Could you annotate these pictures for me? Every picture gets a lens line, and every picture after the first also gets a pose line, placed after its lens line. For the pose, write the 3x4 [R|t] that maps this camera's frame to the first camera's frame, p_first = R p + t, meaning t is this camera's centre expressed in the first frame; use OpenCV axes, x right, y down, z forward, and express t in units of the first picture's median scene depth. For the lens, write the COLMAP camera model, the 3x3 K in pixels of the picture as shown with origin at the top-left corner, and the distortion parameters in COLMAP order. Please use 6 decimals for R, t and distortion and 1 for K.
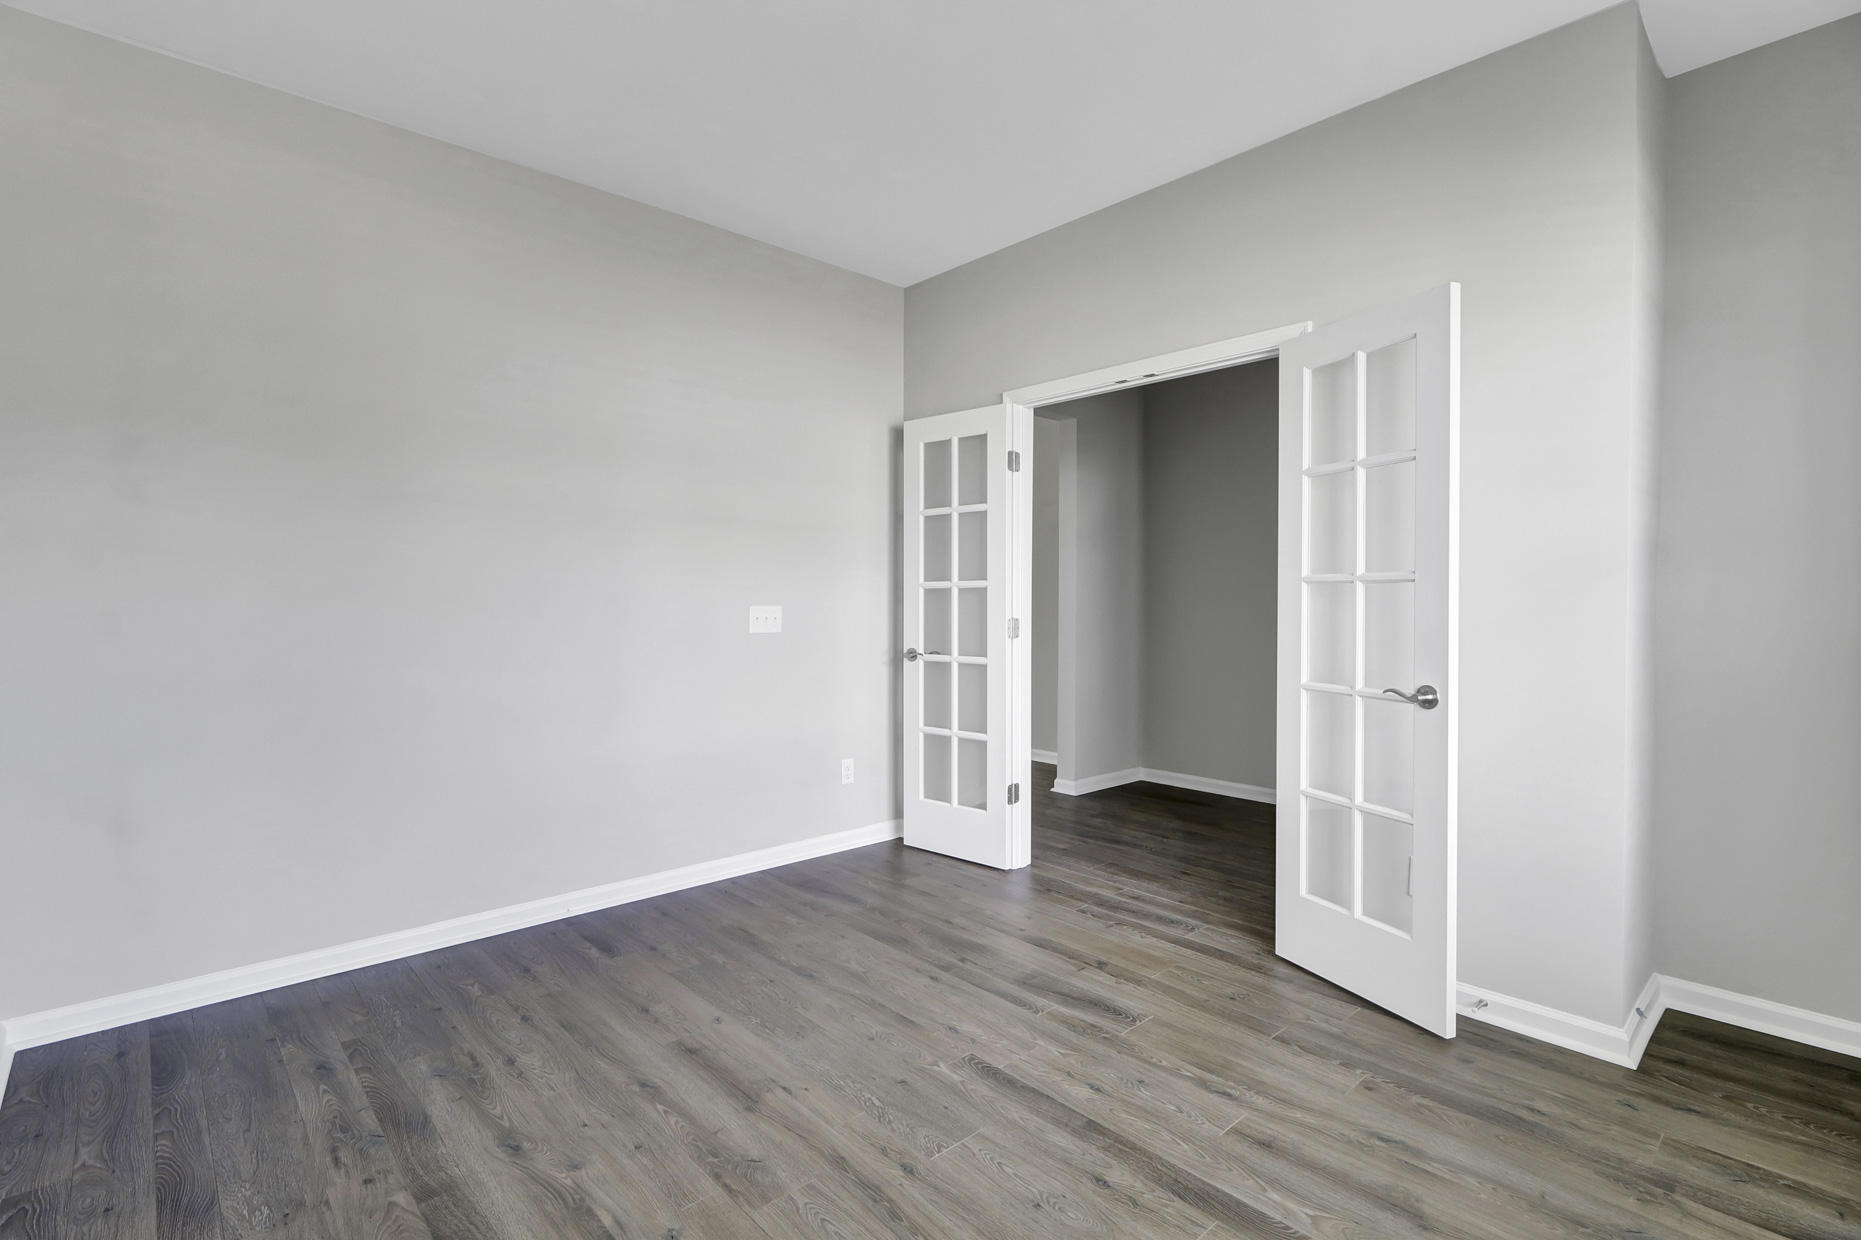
lens RADIAL K [[860.7, 0, 934.4], [0, 860.7, 616.8], [0, 0, 1]] dist [0.005297, 0.000028]
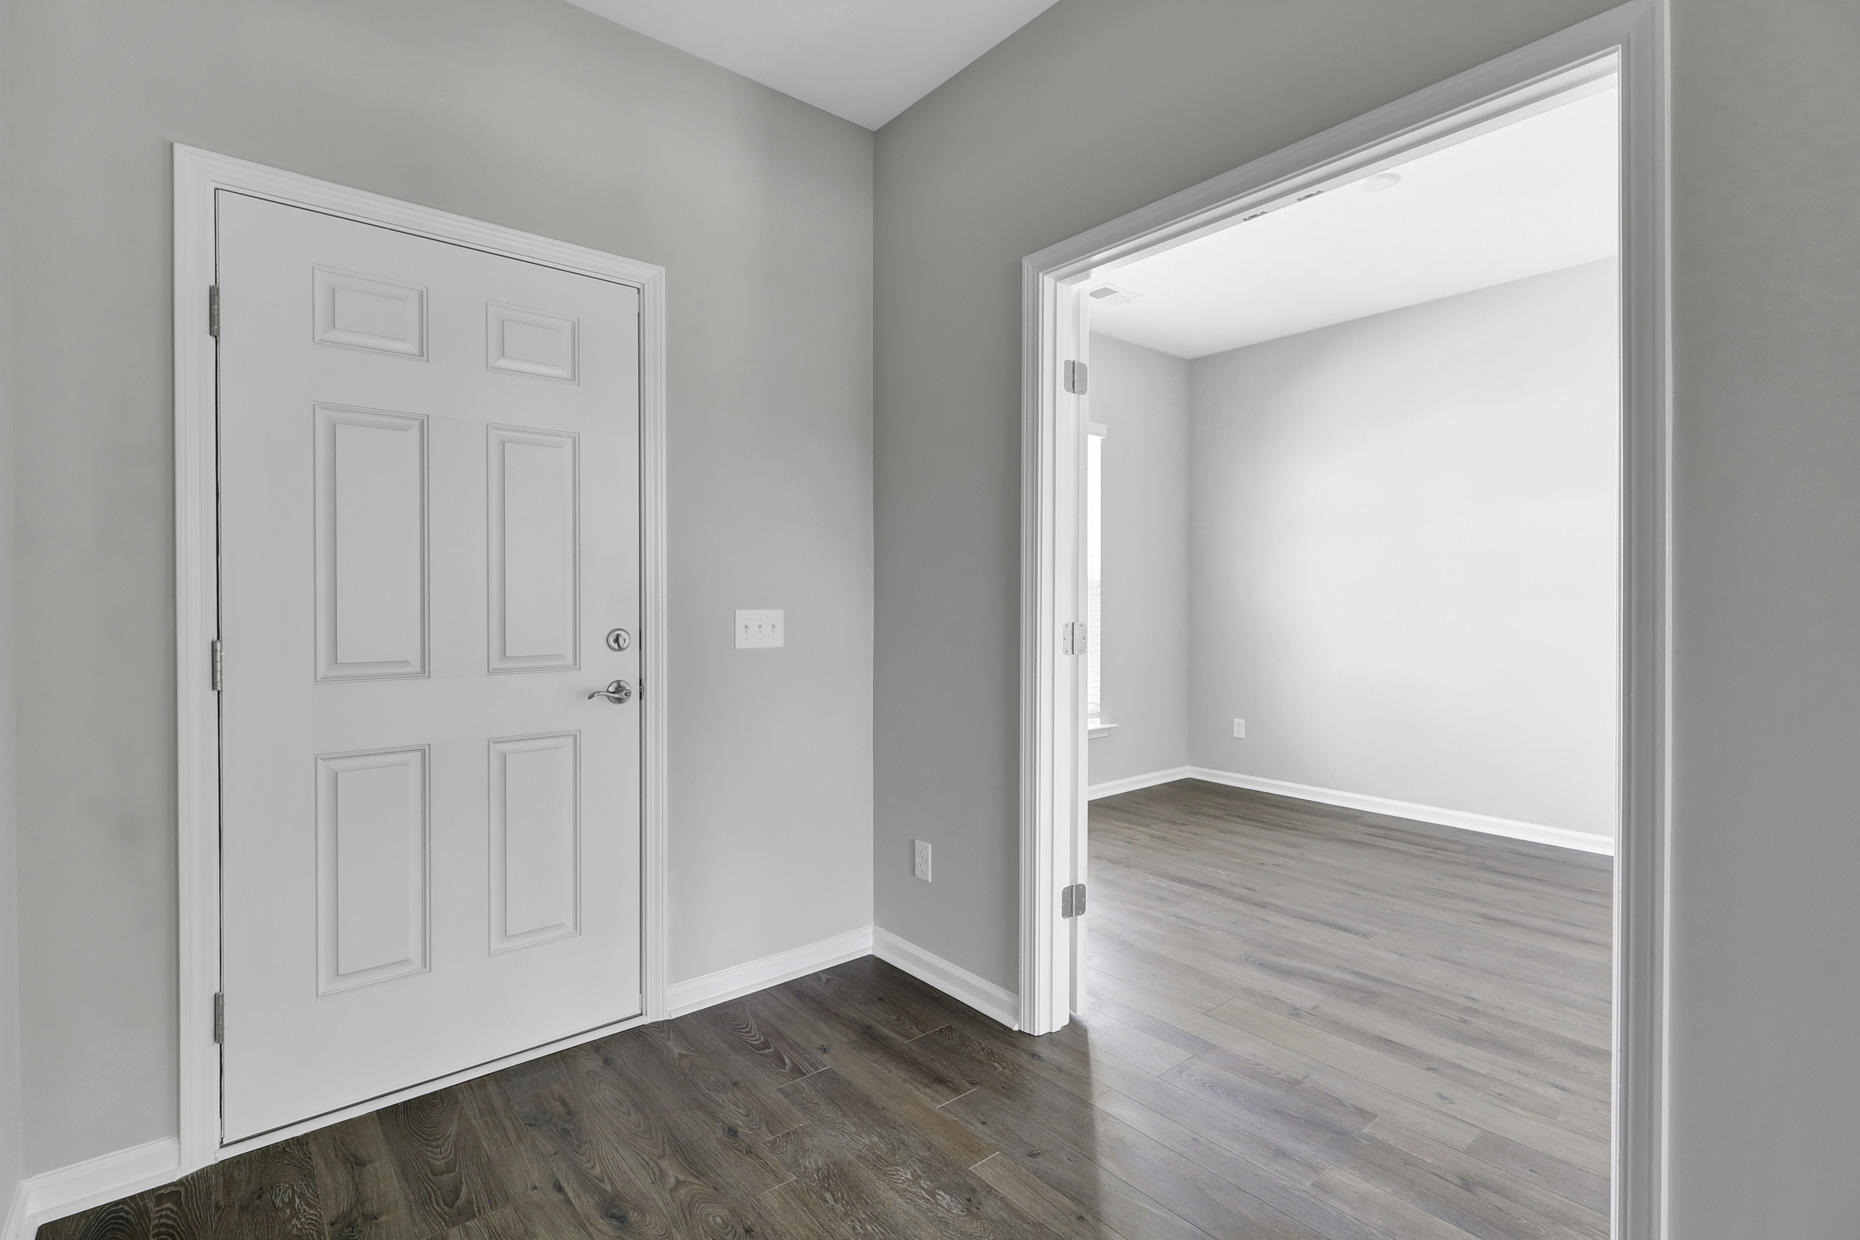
lens RADIAL K [[860.3, 0, 923.8], [0, 860.3, 604.9], [0, 0, 1]] dist [0.005297, 0.000028]
pose [[-0.998260, 0.005114, 0.058743, 0.610455], [0.006343, 0.999764, 0.020754, -0.038839], [-0.058623, 0.021091, -0.998057, 2.228883]]
